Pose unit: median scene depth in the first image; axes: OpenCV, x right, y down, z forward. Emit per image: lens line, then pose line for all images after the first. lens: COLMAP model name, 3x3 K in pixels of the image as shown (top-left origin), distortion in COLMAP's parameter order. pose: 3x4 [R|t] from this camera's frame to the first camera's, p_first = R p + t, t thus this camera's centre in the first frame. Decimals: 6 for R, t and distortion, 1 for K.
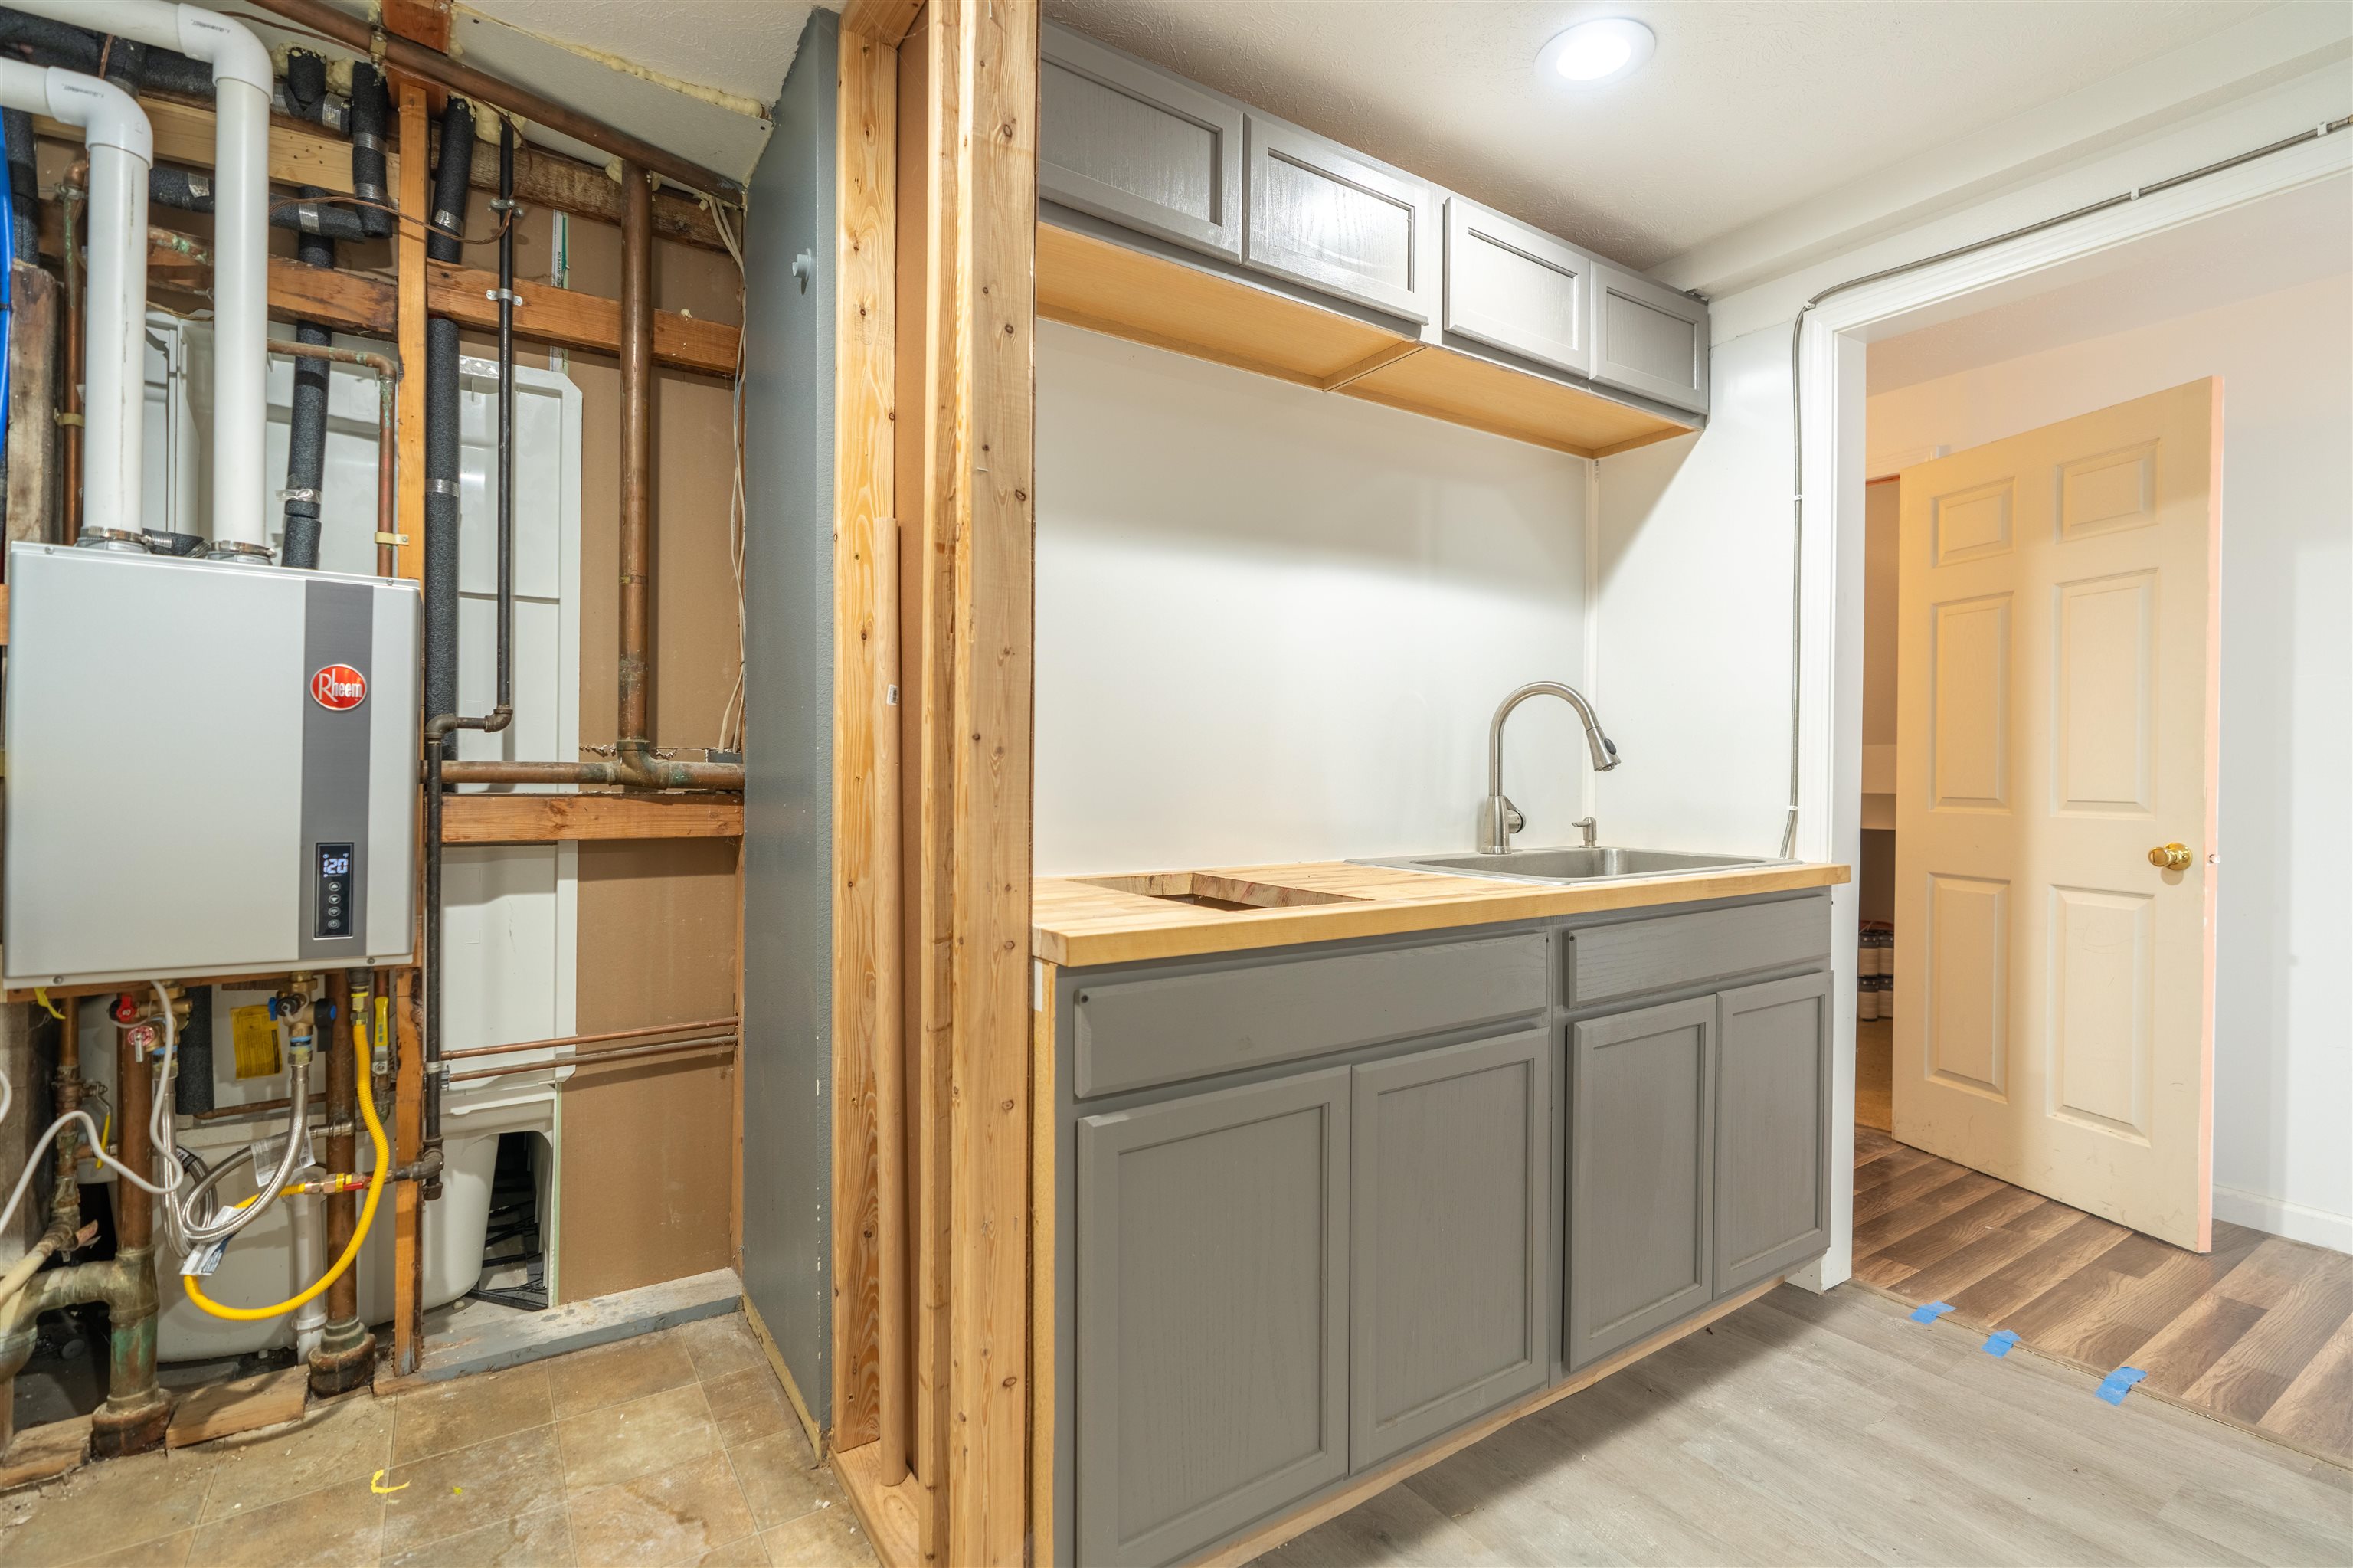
lens RADIAL K [[1064.4, 0, 1163.9], [0, 1064.4, 777.5], [0, 0, 1]] dist [-0.008547, 0.002949]
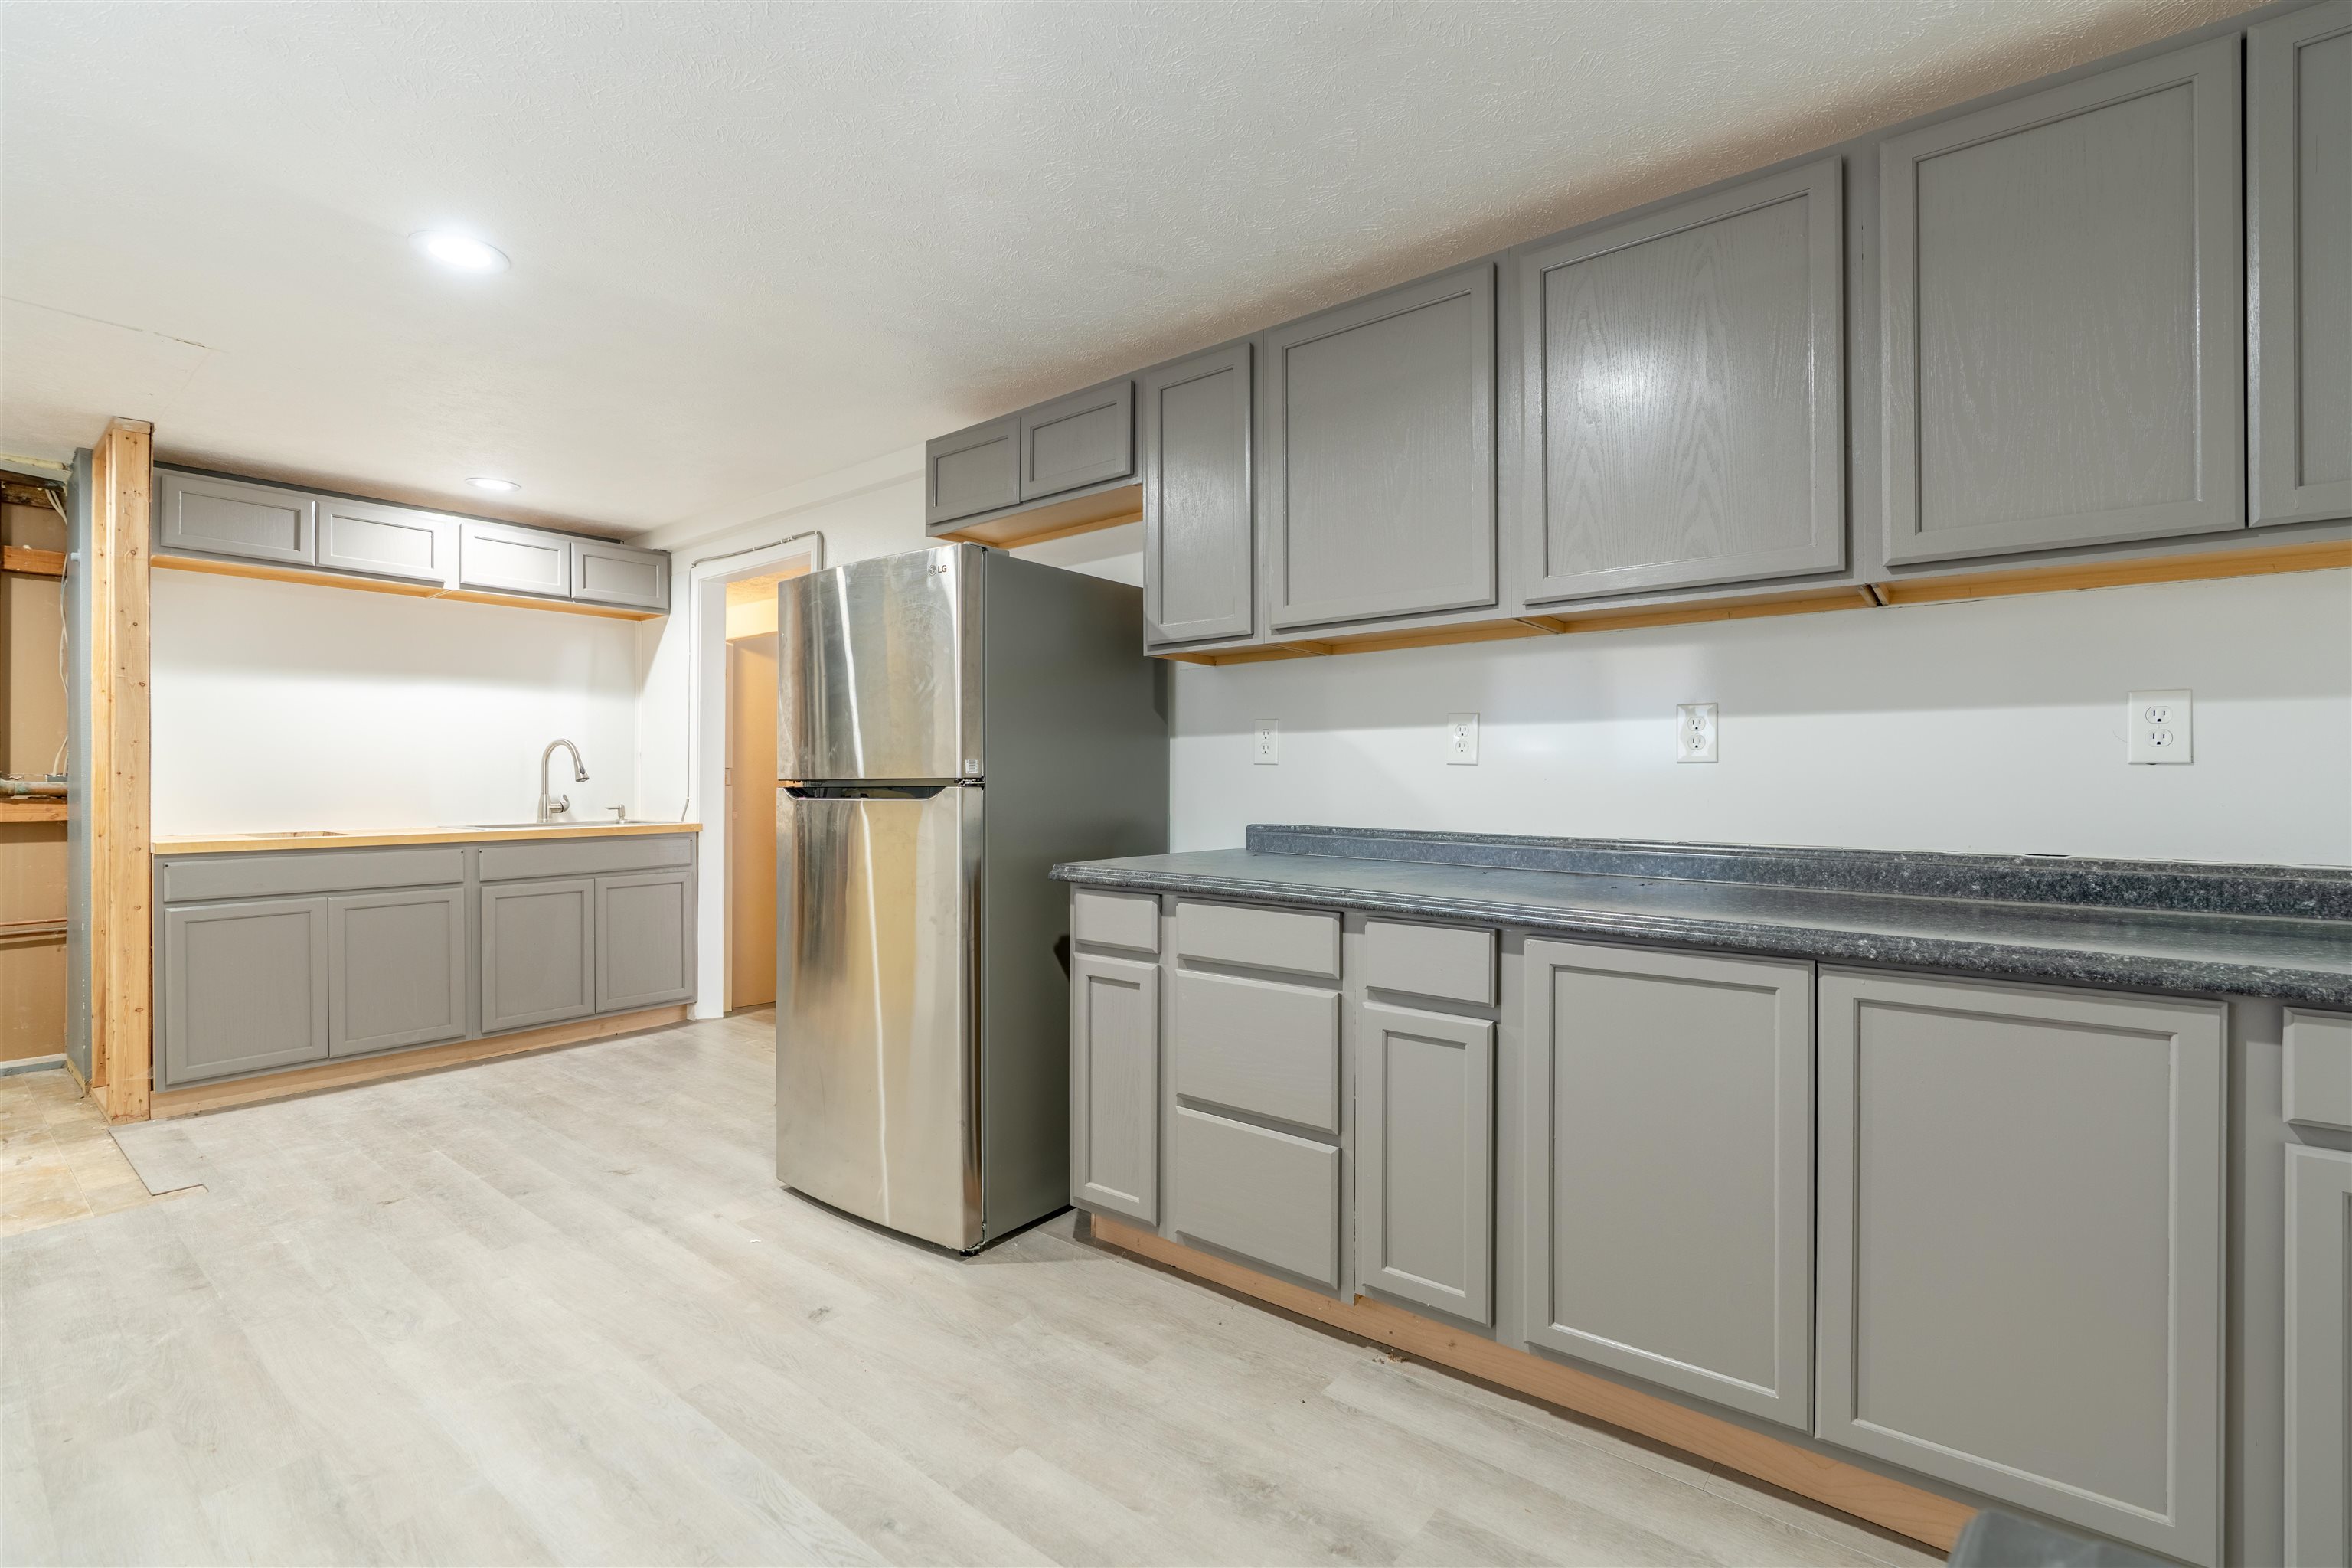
lens RADIAL K [[1064.0, 0, 1188.1], [0, 1064.0, 778.7], [0, 0, 1]] dist [-0.008547, 0.002949]
pose [[0.952973, -0.008096, 0.302946, 0.961410], [0.010372, 0.999929, -0.005903, 0.012631], [-0.302876, 0.008768, 0.952990, -1.443375]]
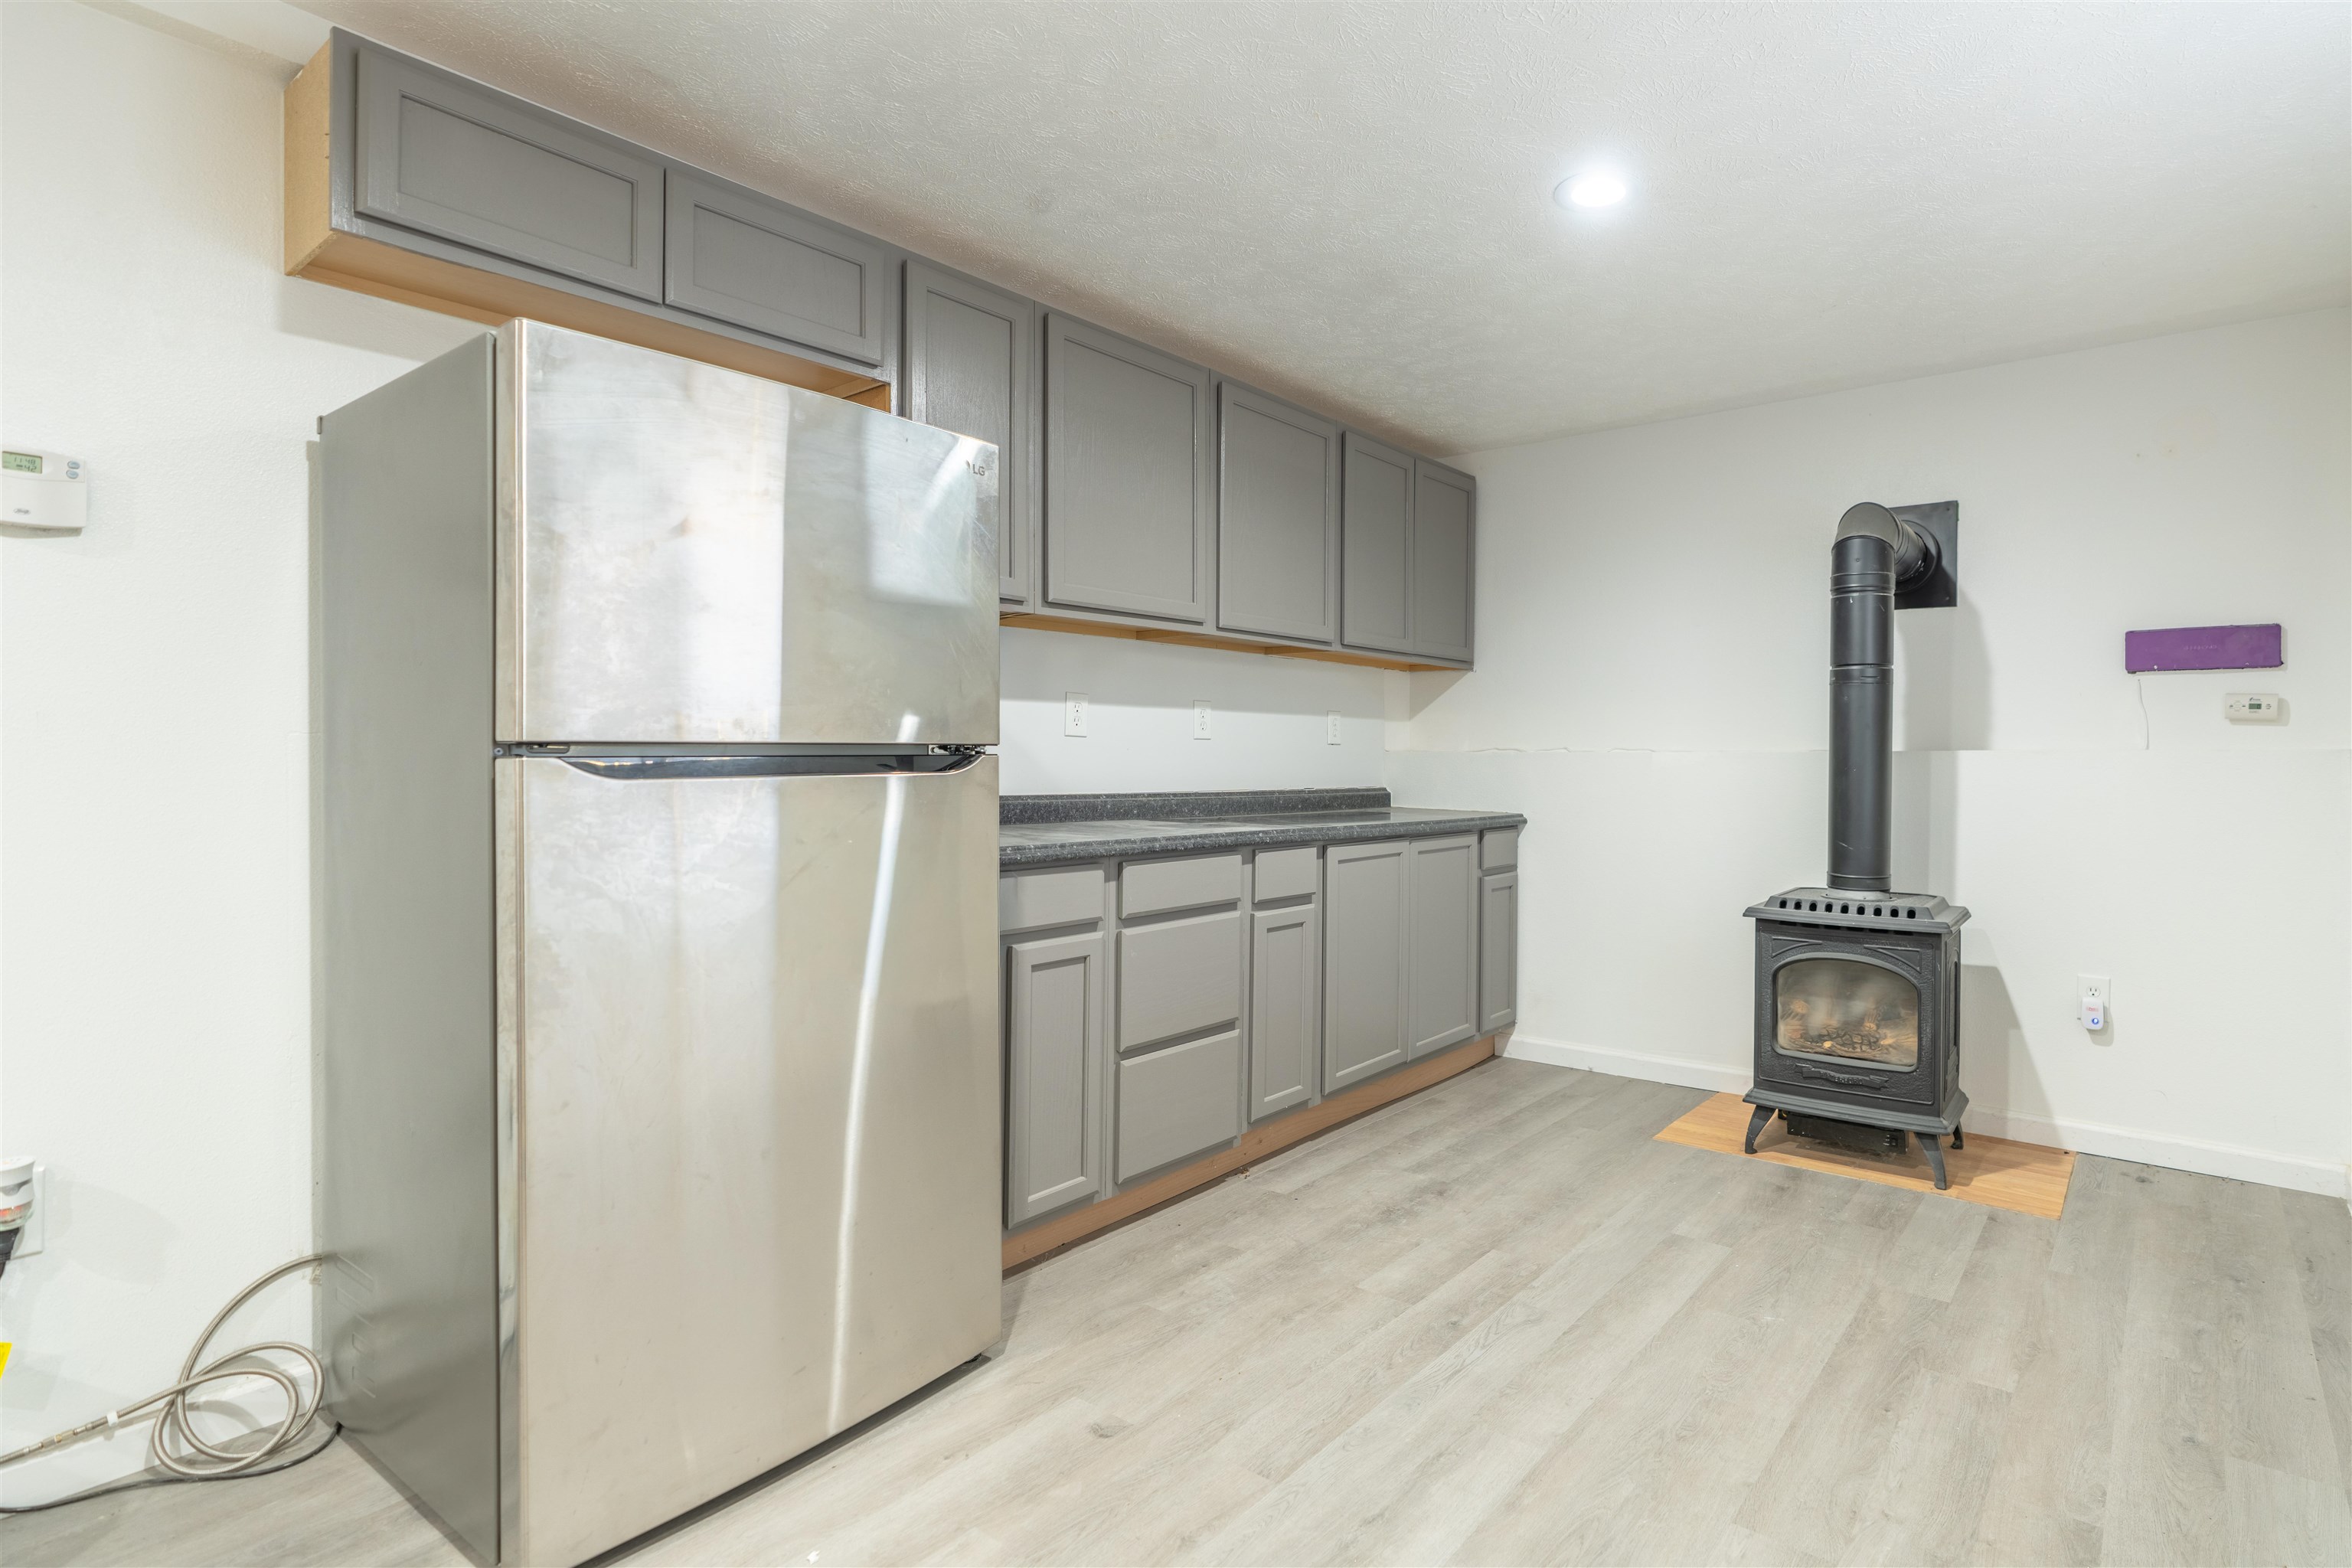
lens RADIAL K [[1600.3, 0, 1176.9], [0, 1600.3, 775.9], [0, 0, 1]] dist [-0.007253, -0.001221]
pose [[-0.400521, -0.014848, 0.916167, -1.309519], [0.003161, 0.999840, 0.017586, 0.004154], [-0.916282, 0.009940, -0.400411, 1.556728]]
